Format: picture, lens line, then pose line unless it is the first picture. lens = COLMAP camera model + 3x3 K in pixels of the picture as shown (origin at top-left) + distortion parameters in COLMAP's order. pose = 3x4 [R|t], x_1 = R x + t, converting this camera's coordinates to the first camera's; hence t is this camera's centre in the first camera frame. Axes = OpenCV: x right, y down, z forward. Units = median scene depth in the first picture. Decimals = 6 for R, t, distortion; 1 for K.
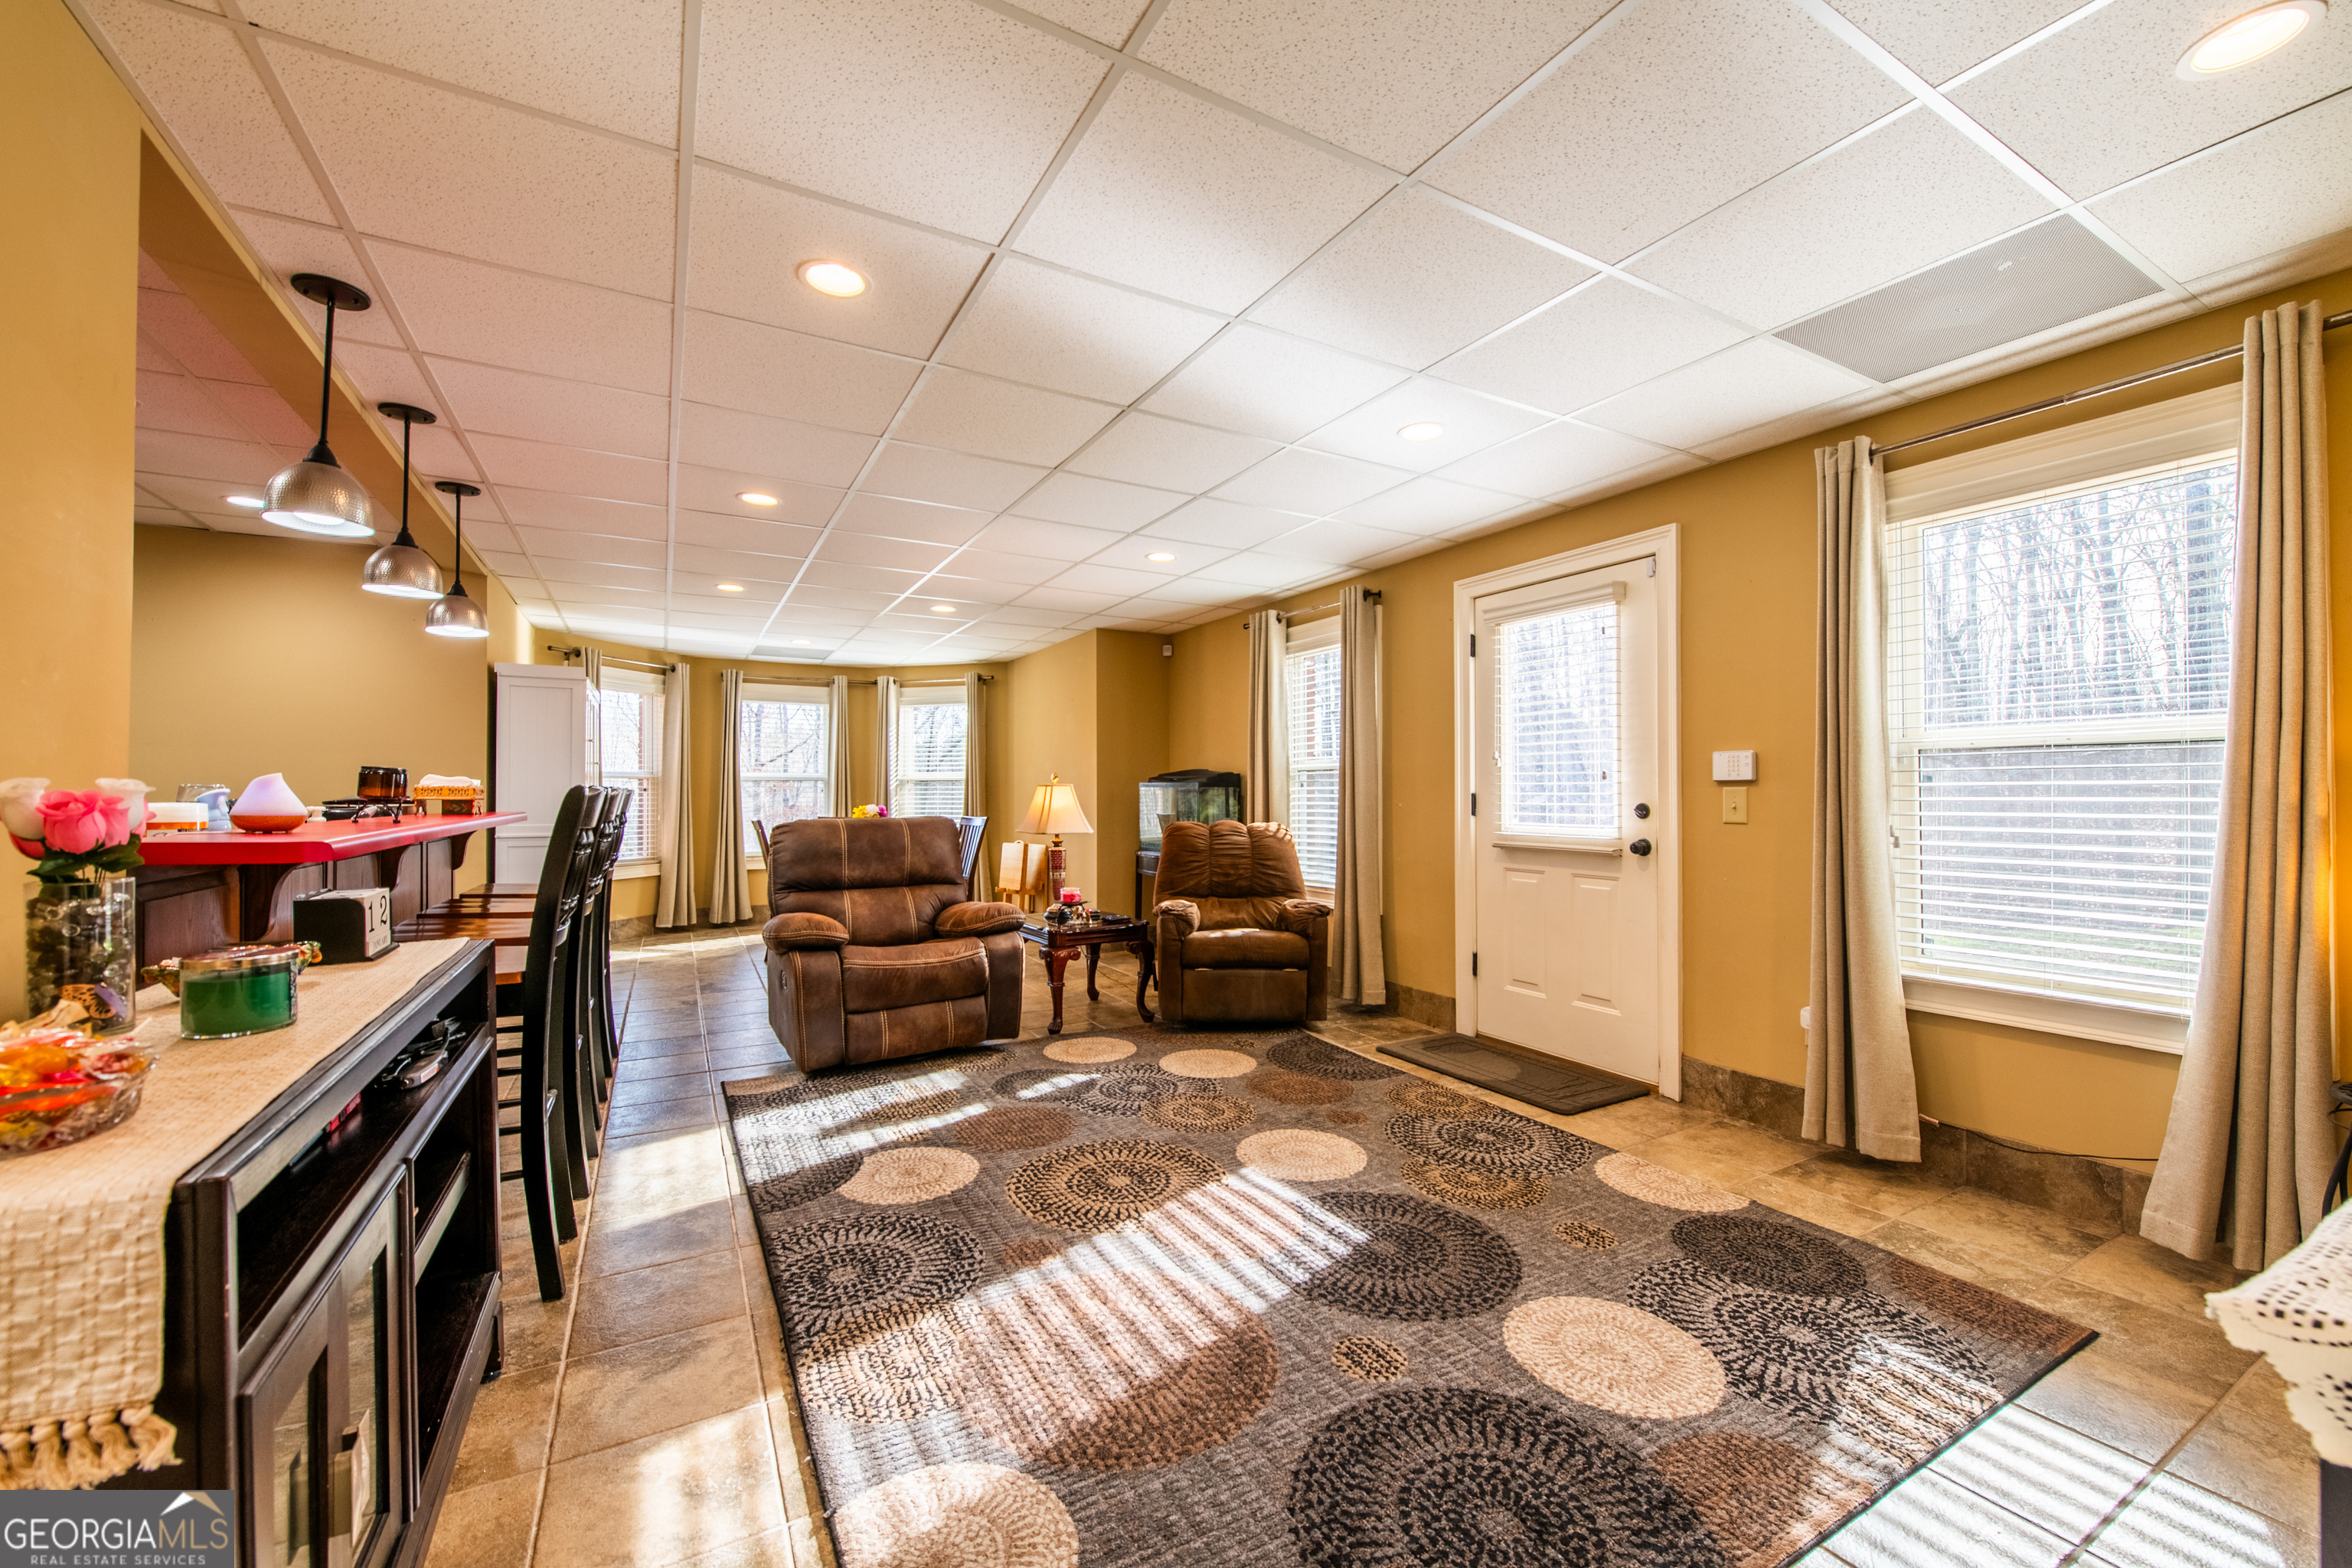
lens RADIAL K [[952.1, 0, 1176.6], [0, 952.1, 796.2], [0, 0, 1]] dist [0.000565, 0.000037]
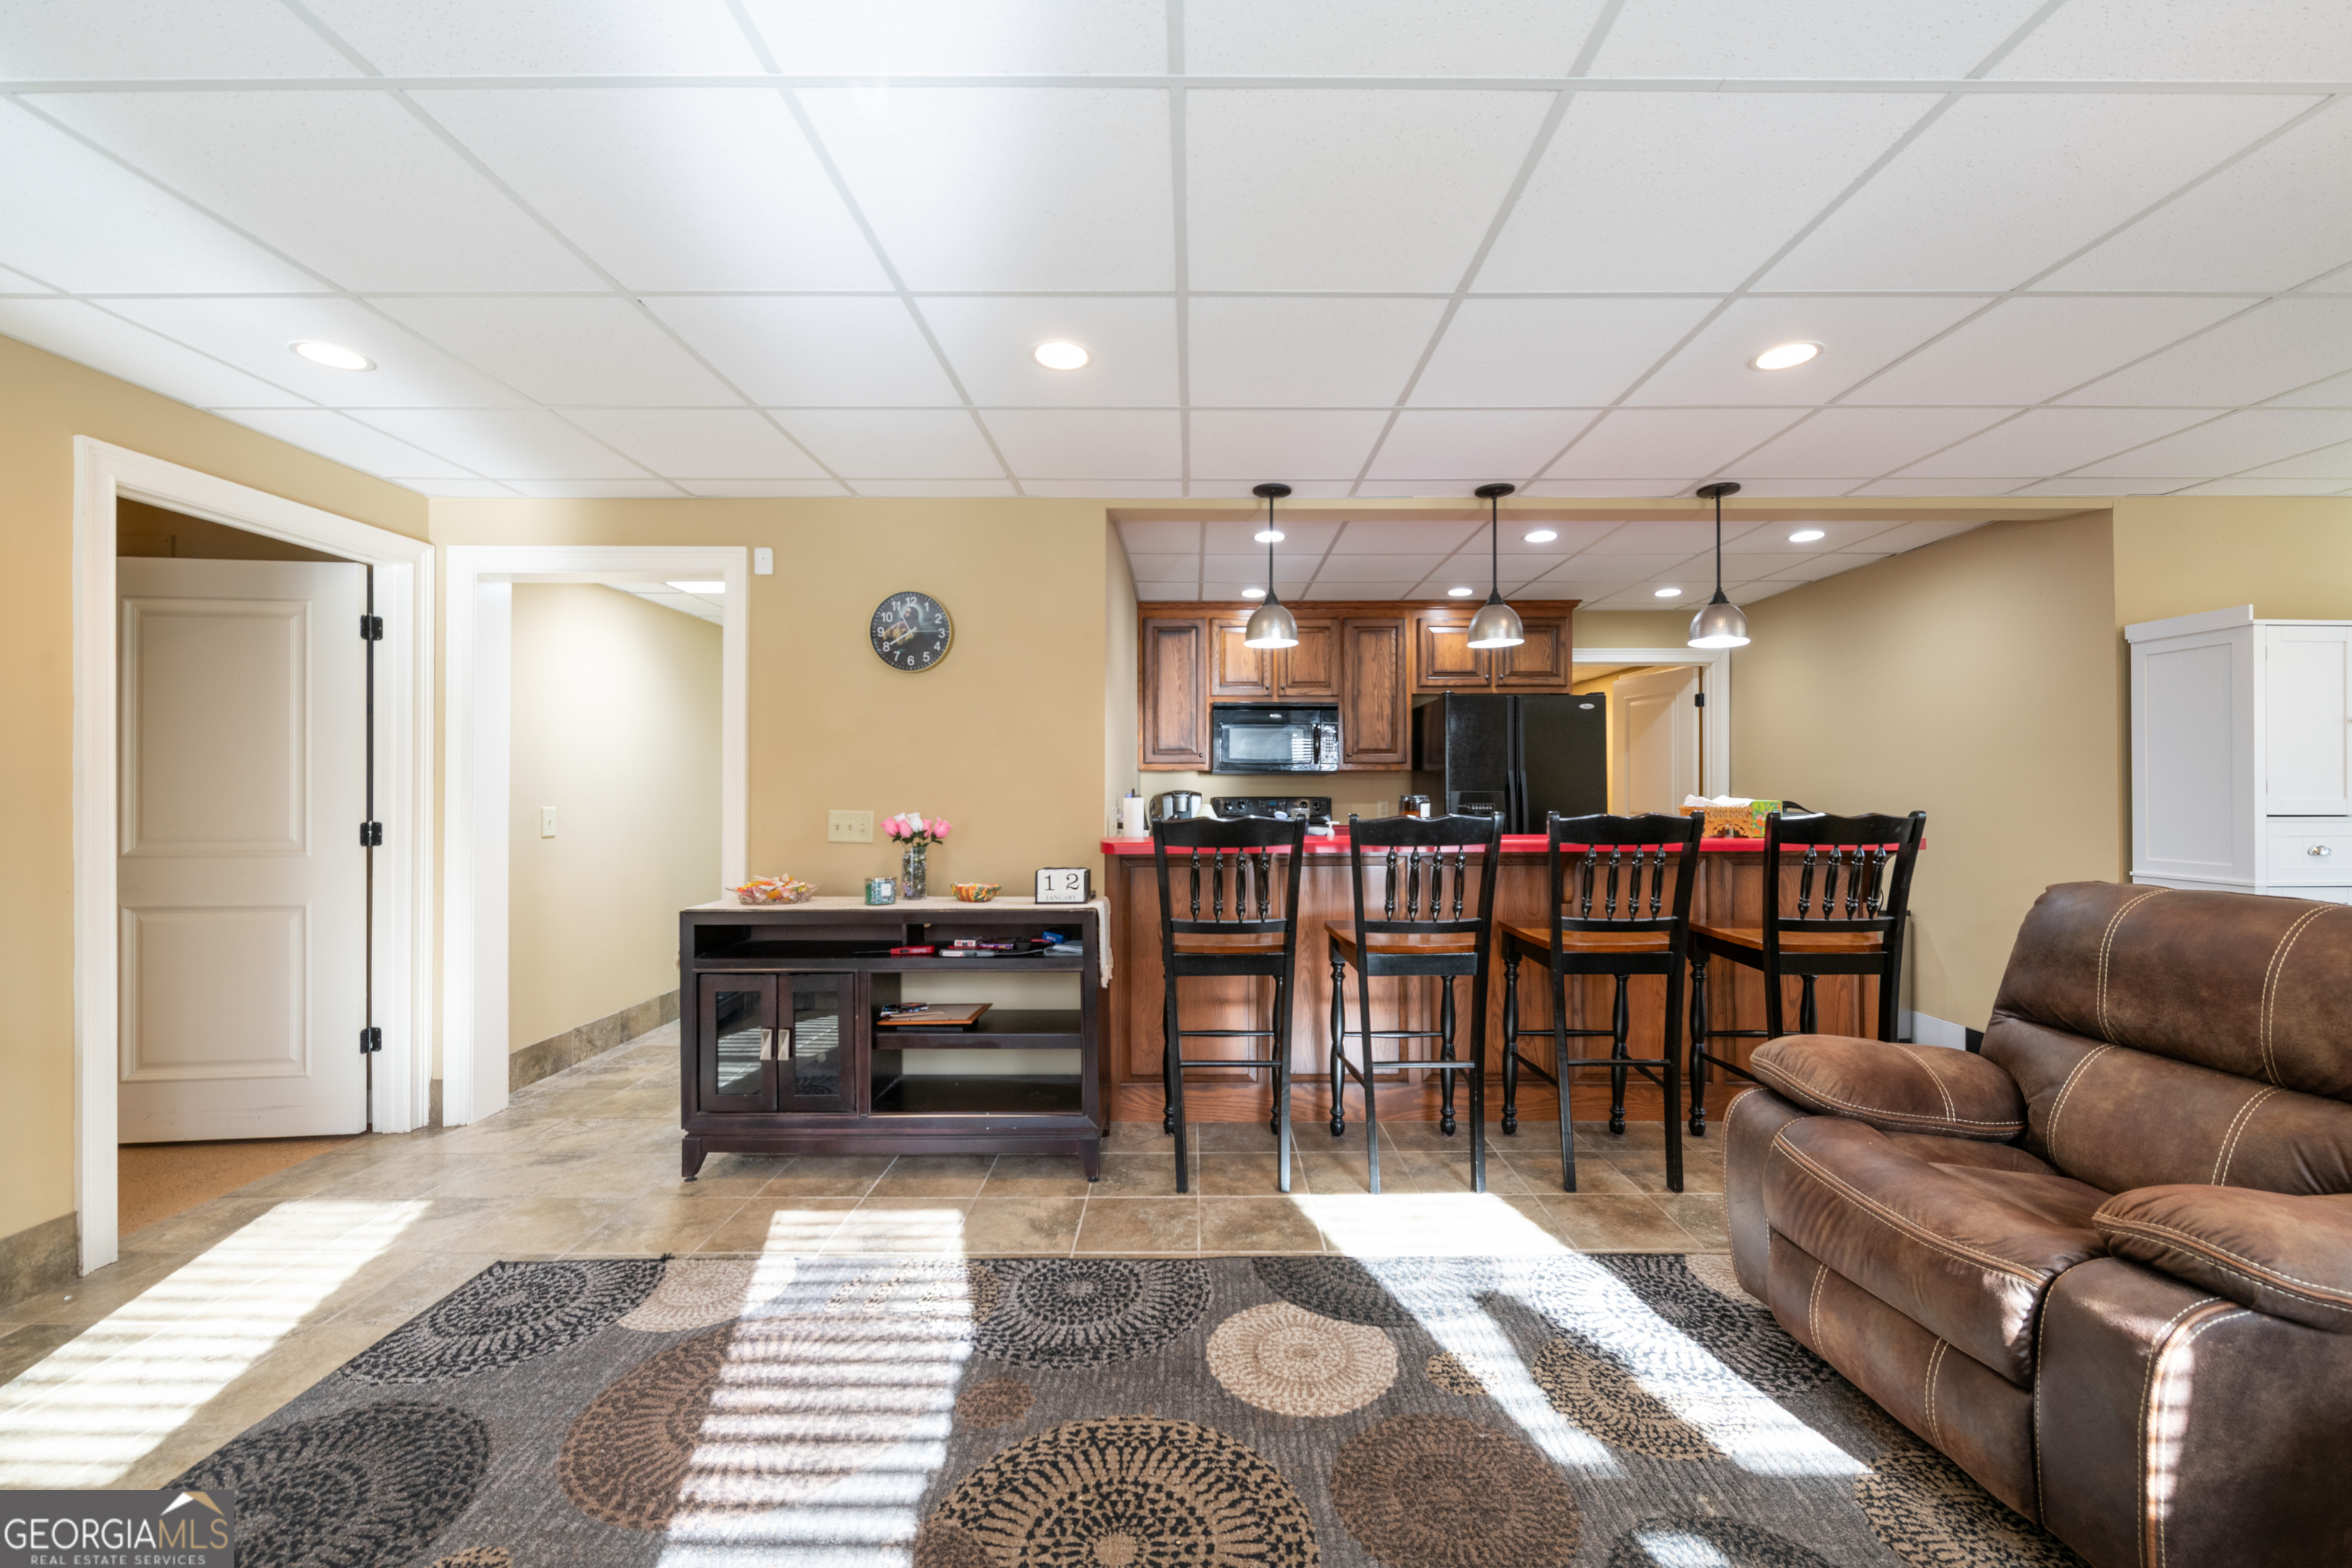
lens RADIAL K [[926.0, 0, 1190.7], [0, 926.0, 785.1], [0, 0, 1]] dist [-0.005394, -0.000412]
pose [[-0.487468, -0.002794, -0.873136, 0.295783], [0.001575, 0.999990, -0.004079, -0.029499], [0.873140, -0.003364, -0.487459, 0.990492]]
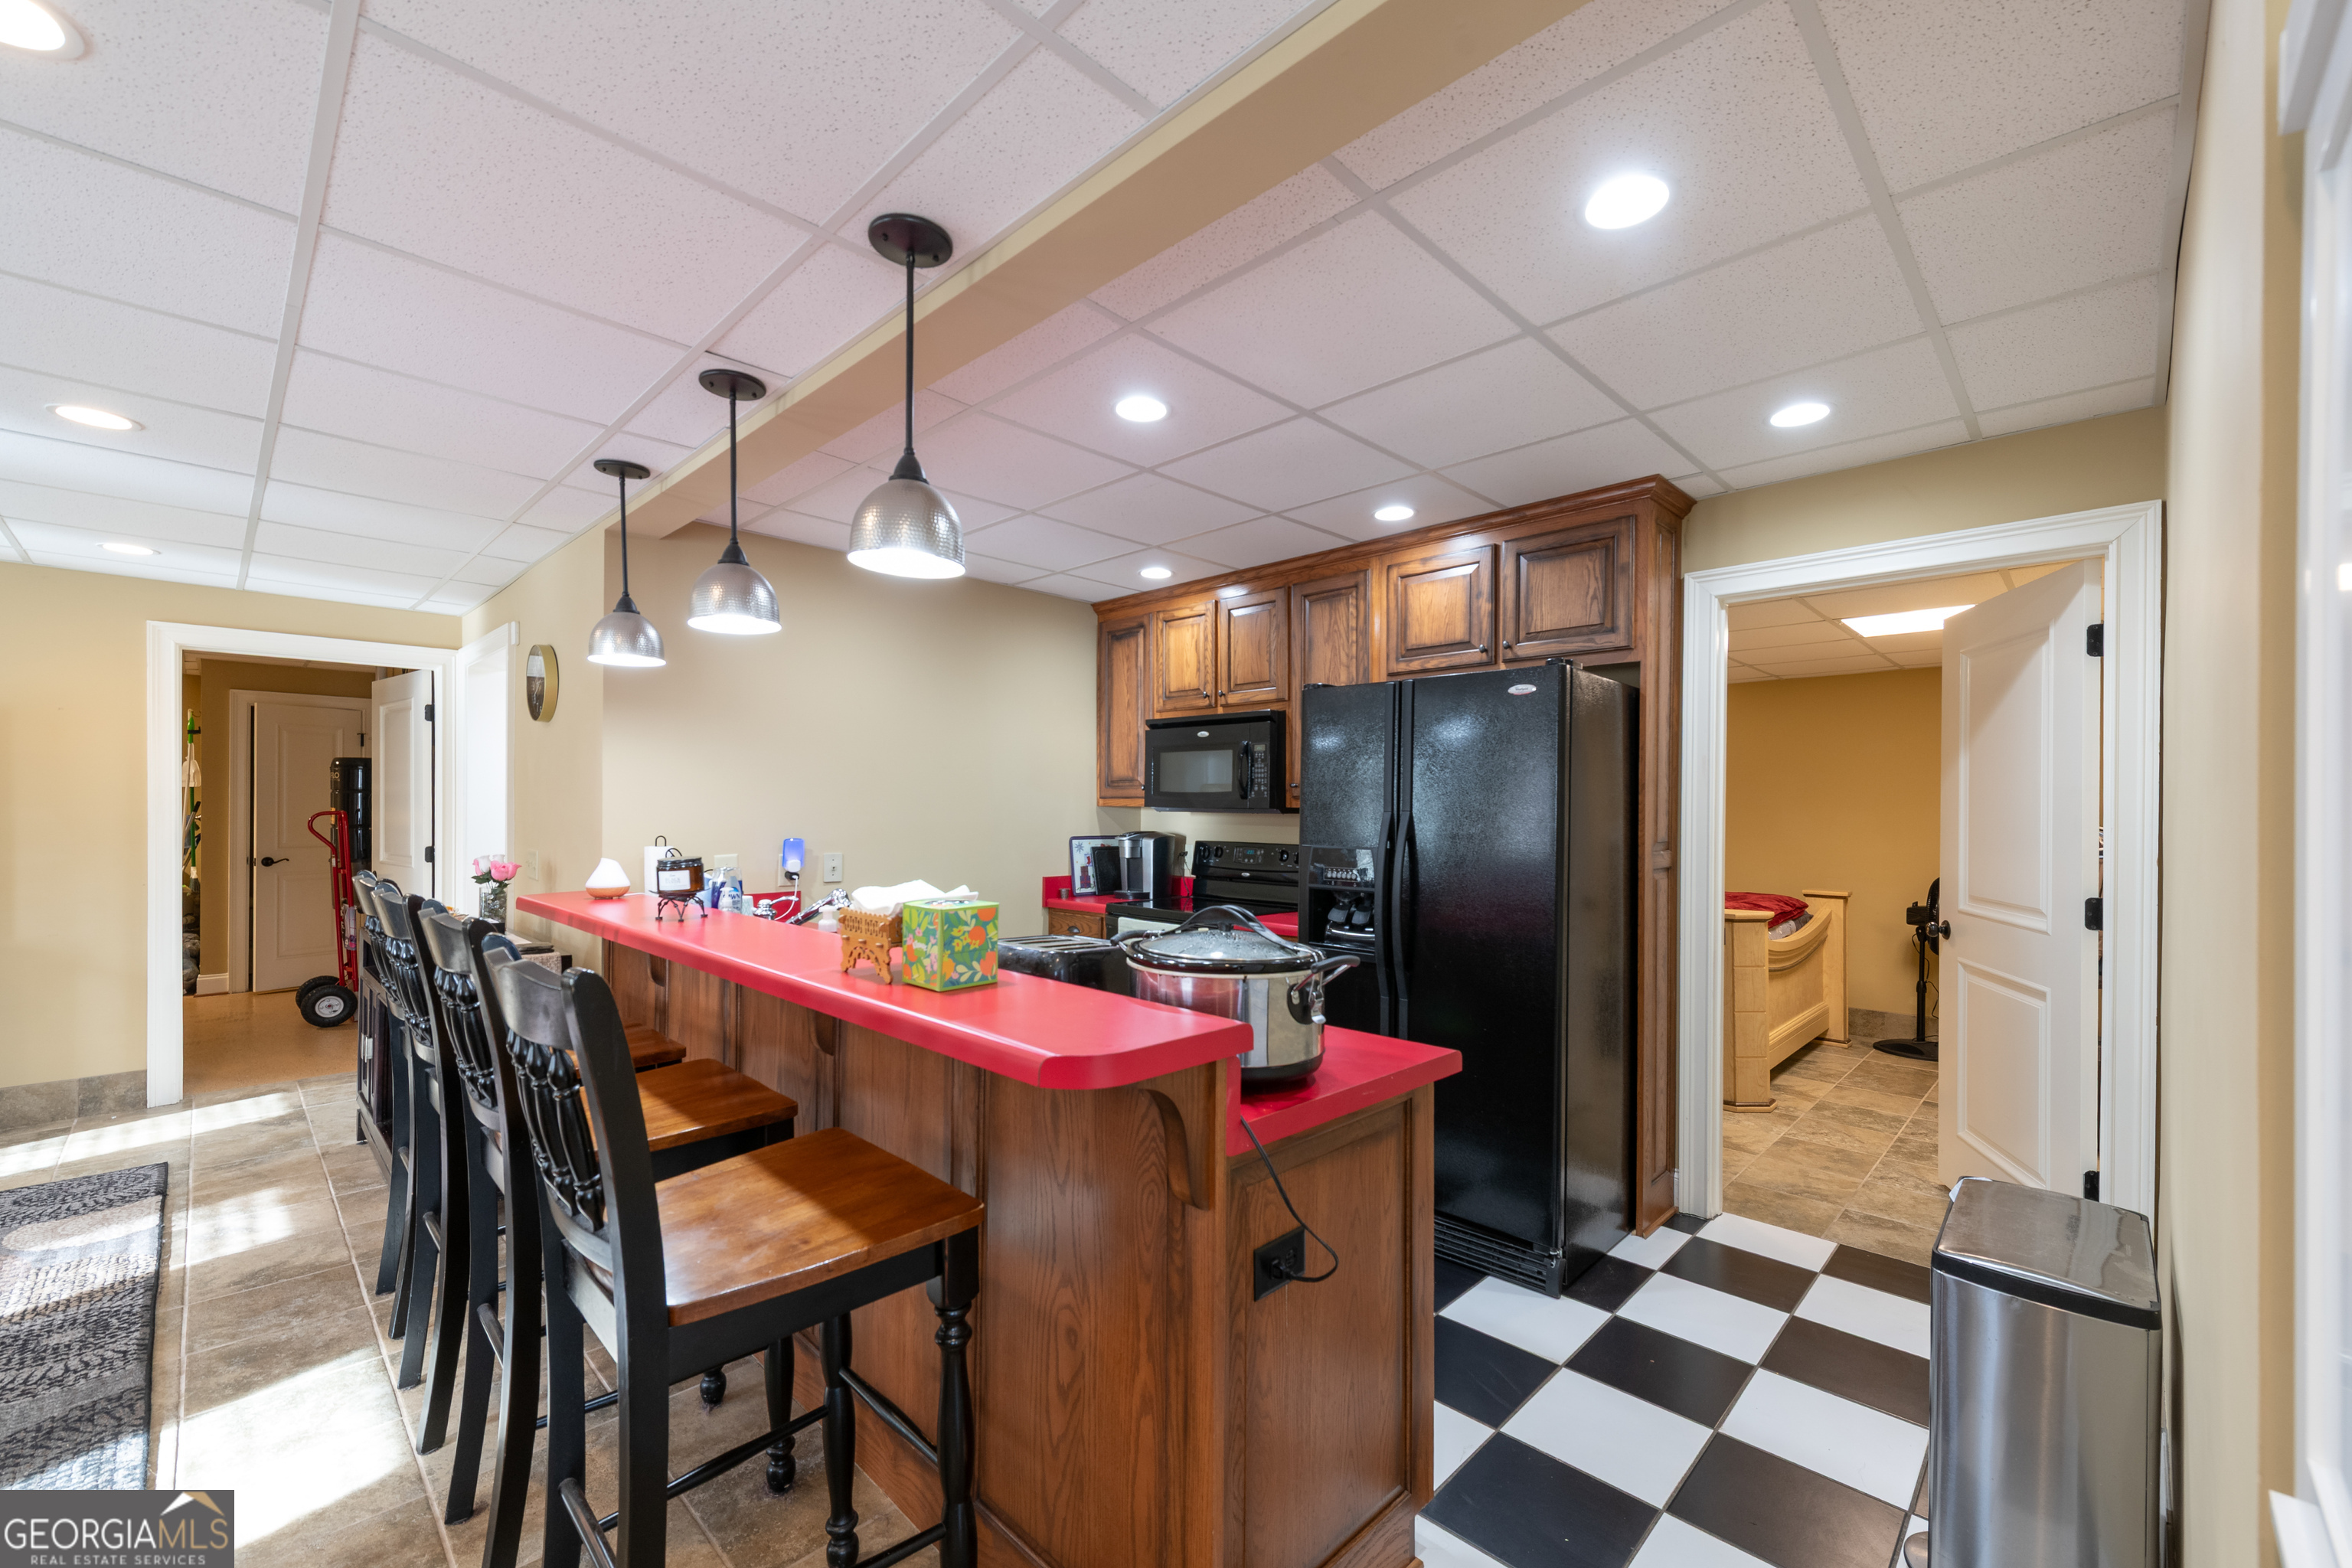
lens RADIAL K [[952.1, 0, 1176.6], [0, 952.1, 796.2], [0, 0, 1]] dist [0.000565, 0.000037]
pose [[-0.956500, -0.009973, -0.291563, -0.751956], [-0.006093, 0.999880, -0.014213, -0.056466], [0.291670, -0.011818, -0.956446, 1.470747]]
